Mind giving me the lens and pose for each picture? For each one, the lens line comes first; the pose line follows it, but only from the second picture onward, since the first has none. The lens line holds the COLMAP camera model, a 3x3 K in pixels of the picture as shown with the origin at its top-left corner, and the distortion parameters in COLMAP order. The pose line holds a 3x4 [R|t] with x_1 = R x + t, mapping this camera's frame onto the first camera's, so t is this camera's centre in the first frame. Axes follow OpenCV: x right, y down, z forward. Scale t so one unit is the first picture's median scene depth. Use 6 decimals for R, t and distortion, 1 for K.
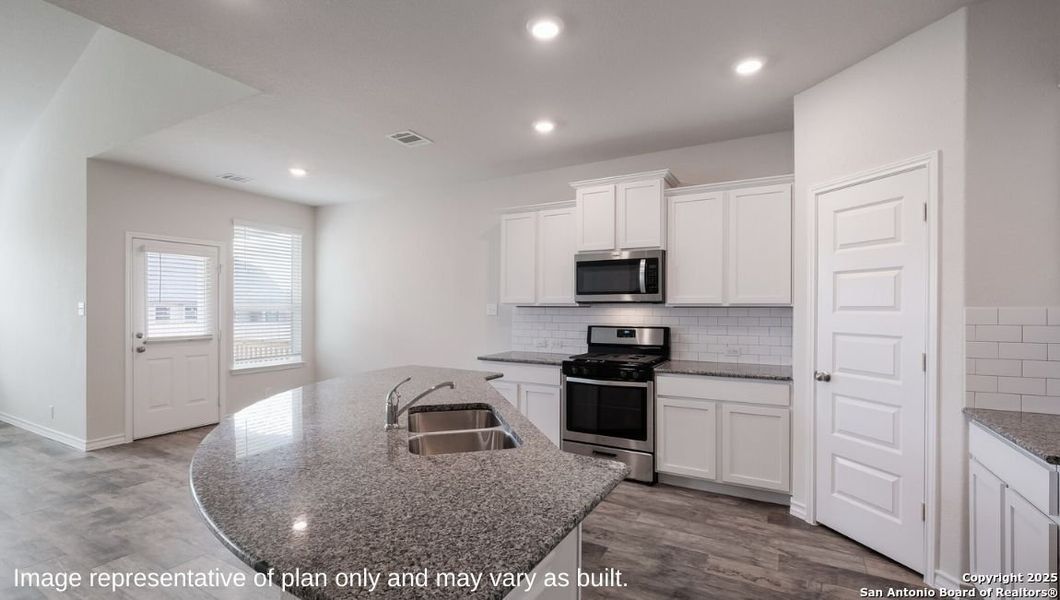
lens RADIAL K [[447.2, 0, 528.4], [0, 447.2, 309.7], [0, 0, 1]] dist [-0.024970, -0.000060]
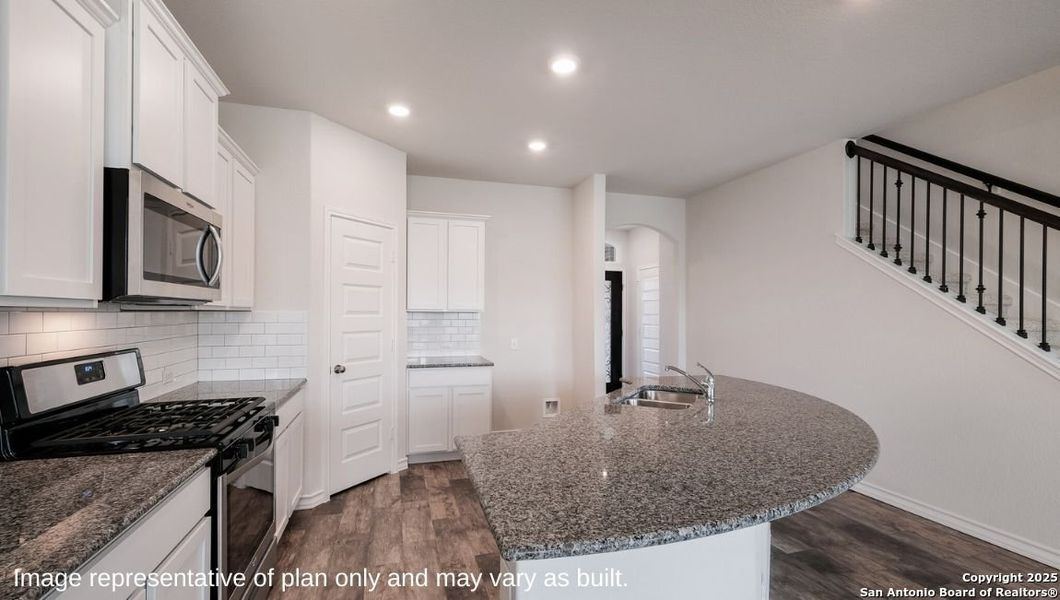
lens RADIAL K [[459.2, 0, 529.5], [0, 459.2, 305.2], [0, 0, 1]] dist [0.001857, 0.000502]
pose [[-0.715000, -0.003471, 0.699116, -0.645433], [-0.015066, 0.999832, -0.010444, -0.020780], [-0.698962, -0.018000, -0.714932, 1.700432]]
